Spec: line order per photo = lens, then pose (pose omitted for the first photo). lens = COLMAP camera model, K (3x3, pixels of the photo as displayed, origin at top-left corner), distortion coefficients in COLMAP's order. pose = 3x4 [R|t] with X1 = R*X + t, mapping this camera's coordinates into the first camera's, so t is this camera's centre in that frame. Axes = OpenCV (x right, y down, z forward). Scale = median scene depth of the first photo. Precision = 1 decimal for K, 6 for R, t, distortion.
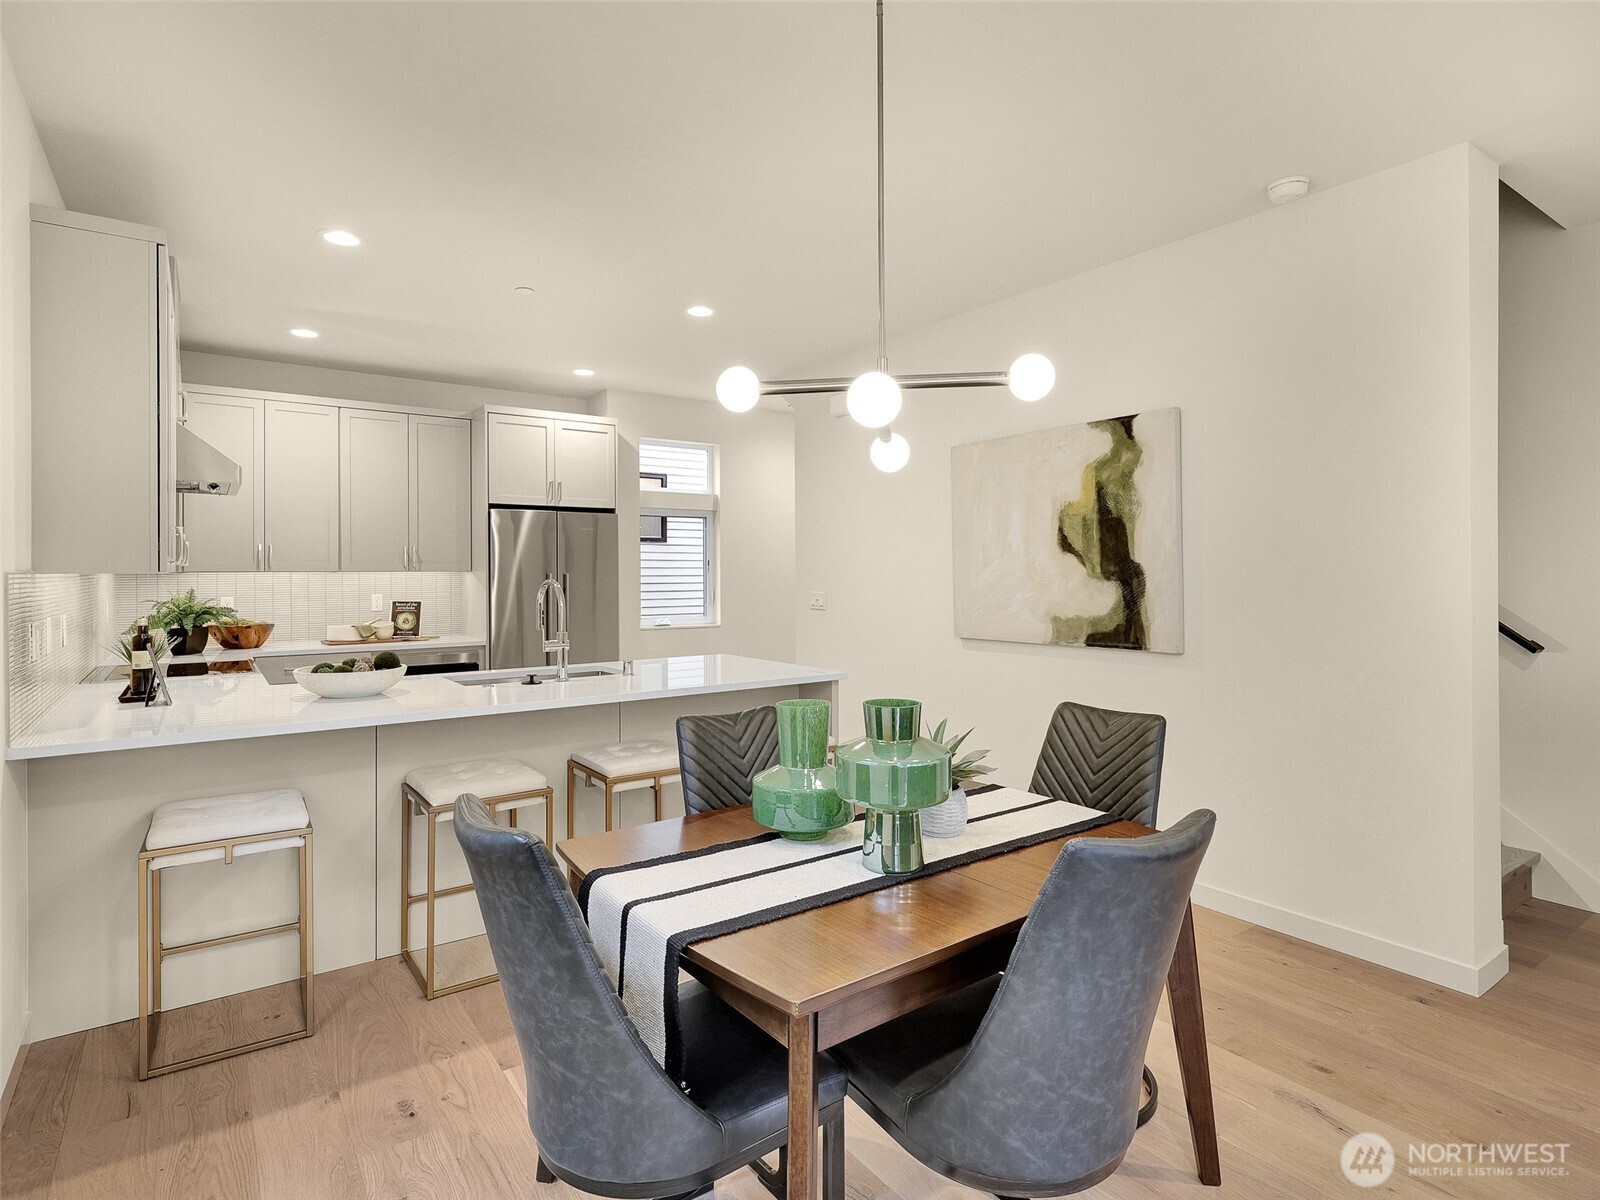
lens RADIAL K [[849.3, 0, 796.2], [0, 849.3, 570.1], [0, 0, 1]] dist [0.001361, 0.000004]
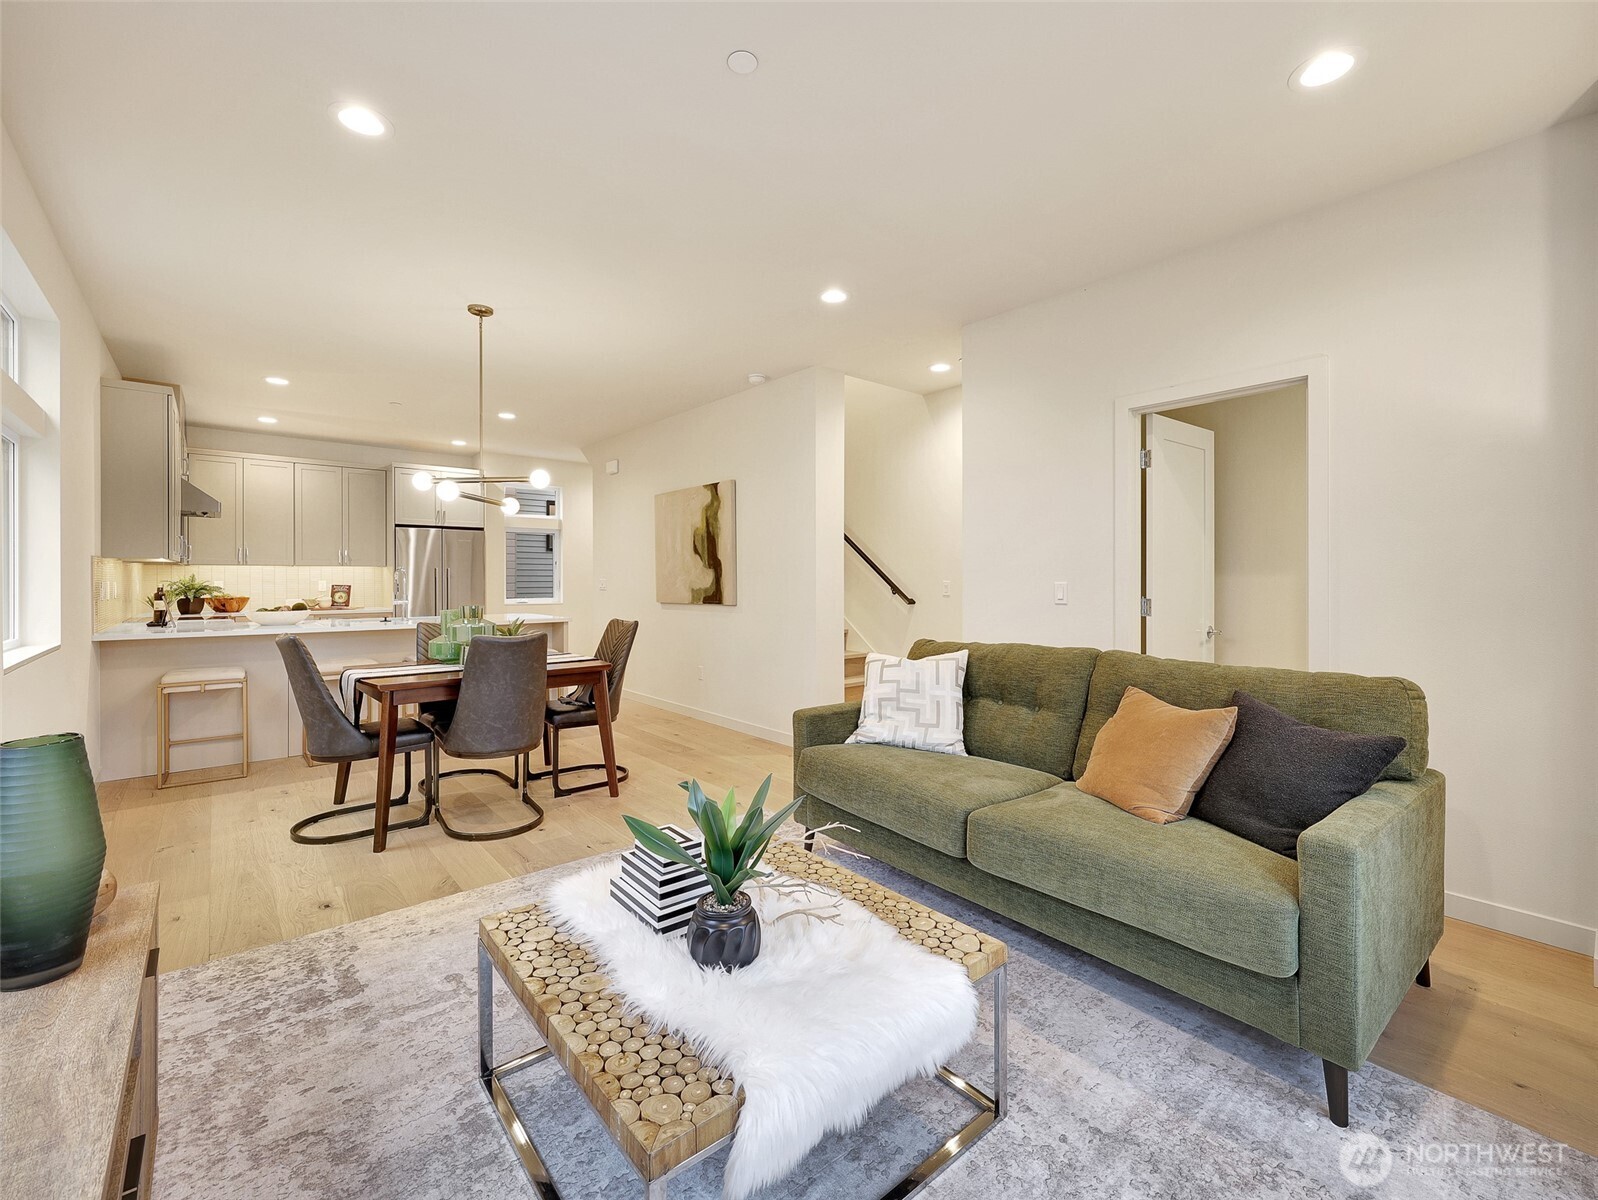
lens RADIAL K [[689.4, 0, 805.1], [0, 689.4, 579.1], [0, 0, 1]] dist [0.001469, 0.000271]
pose [[0.995616, 0.002713, 0.093494, 0.321337], [-0.002900, 0.999994, 0.001874, 0.023792], [-0.093489, -0.002137, 0.995618, -0.413013]]
